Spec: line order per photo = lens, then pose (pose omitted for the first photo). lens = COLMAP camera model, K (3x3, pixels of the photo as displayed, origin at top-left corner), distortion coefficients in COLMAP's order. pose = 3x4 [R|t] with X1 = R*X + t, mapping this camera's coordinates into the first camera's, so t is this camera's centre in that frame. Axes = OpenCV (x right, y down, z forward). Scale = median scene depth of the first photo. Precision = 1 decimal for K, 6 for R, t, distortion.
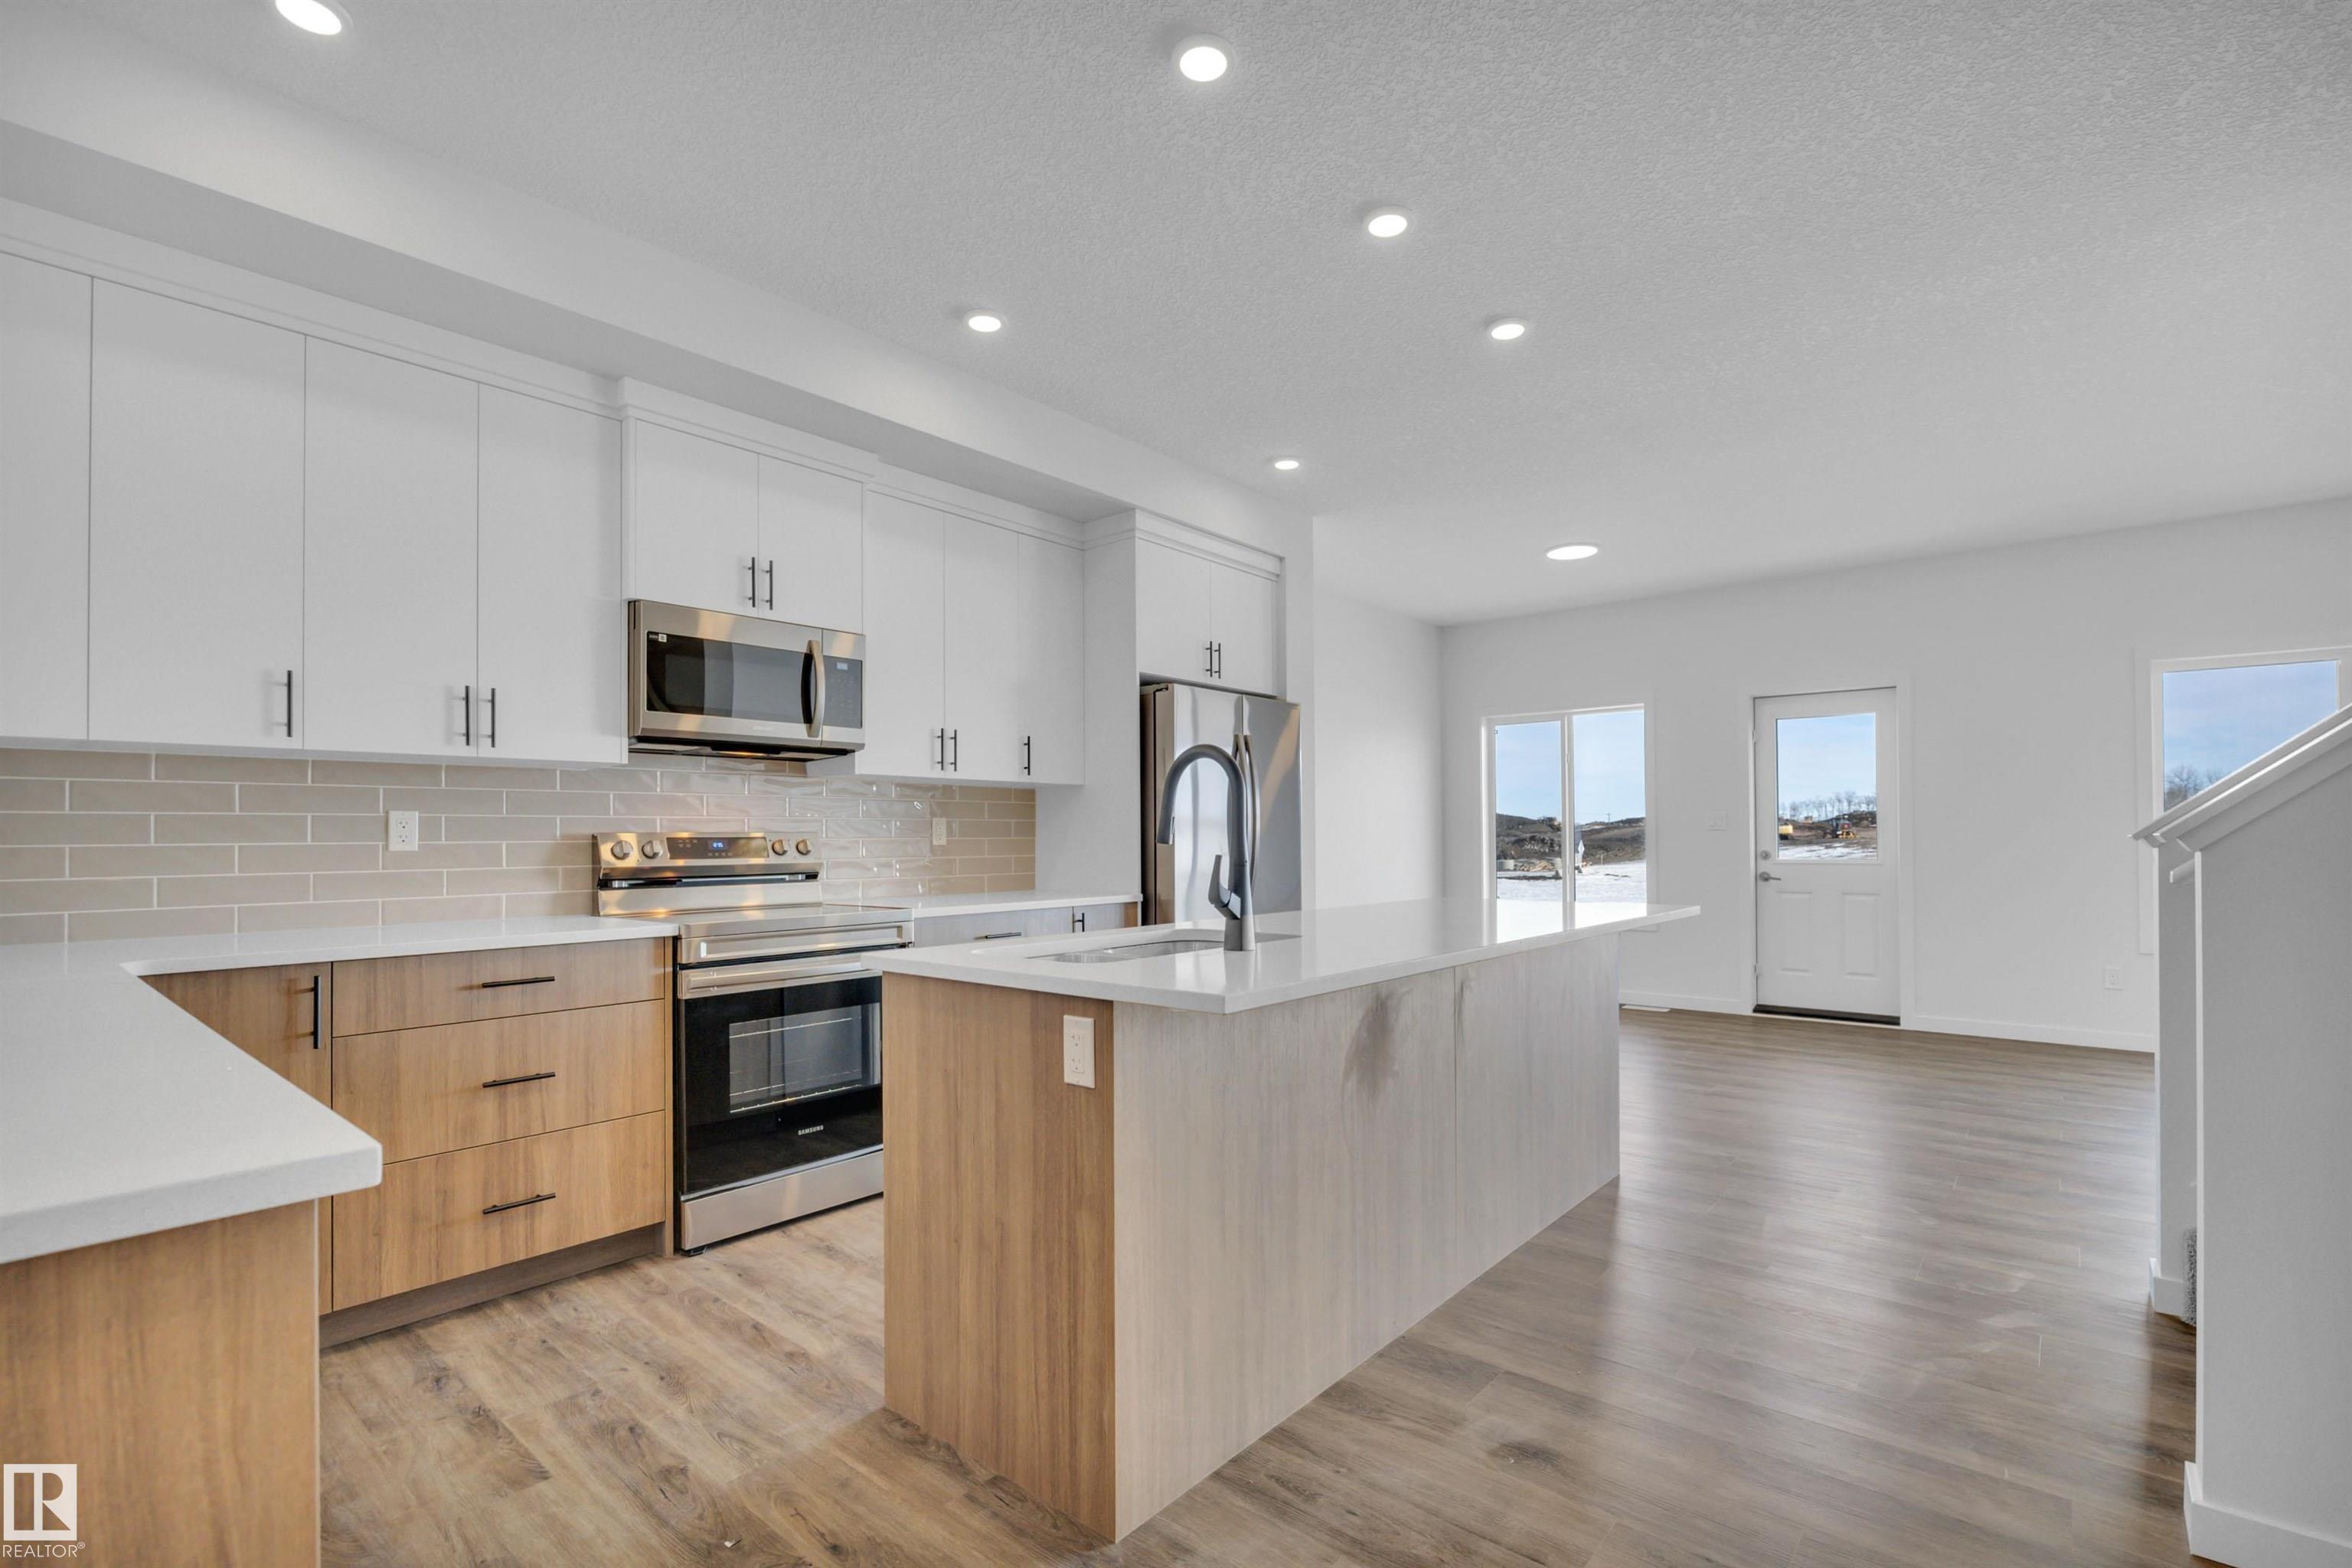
lens RADIAL K [[1050.4, 0, 1162.6], [0, 1050.4, 829.8], [0, 0, 1]] dist [-0.001359, -0.000064]
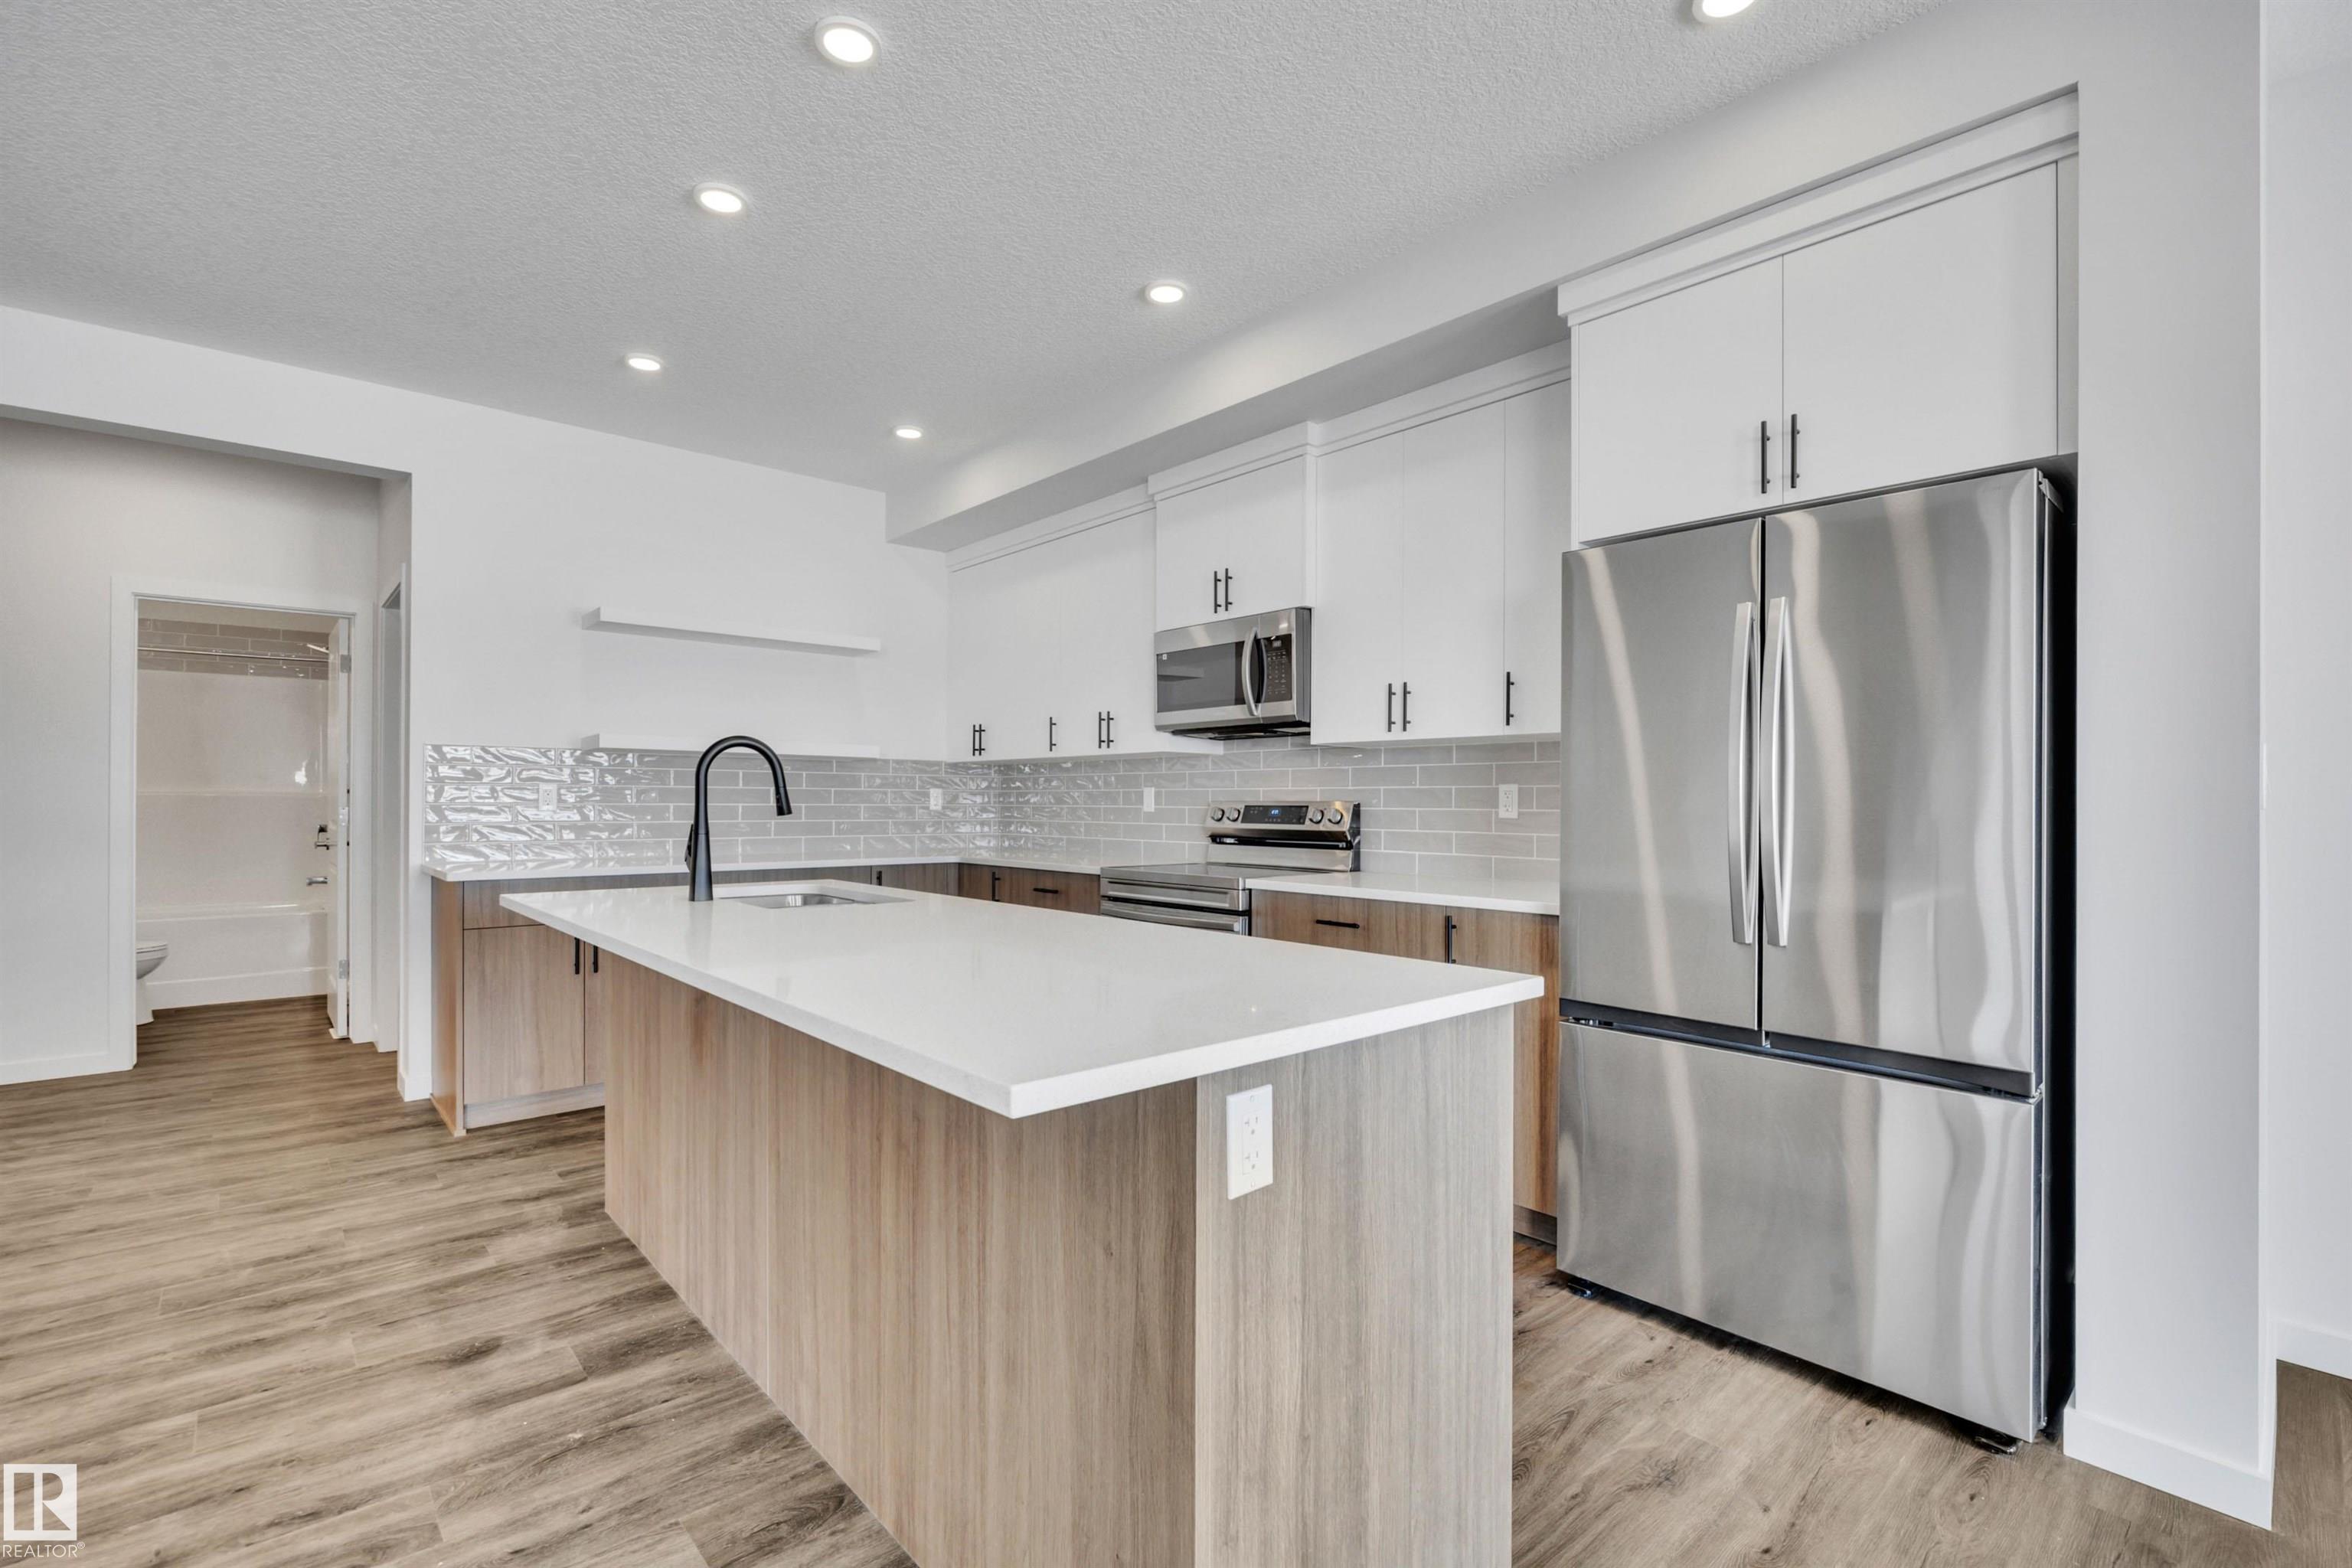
lens RADIAL K [[1052.4, 0, 1170.1], [0, 1052.4, 794.4], [0, 0, 1]] dist [0.000657, 0.000092]
pose [[-0.123239, 0.002035, -0.992375, 0.676352], [0.004566, 0.999988, 0.001484, -0.006800], [0.992366, -0.004348, -0.123247, 0.921383]]
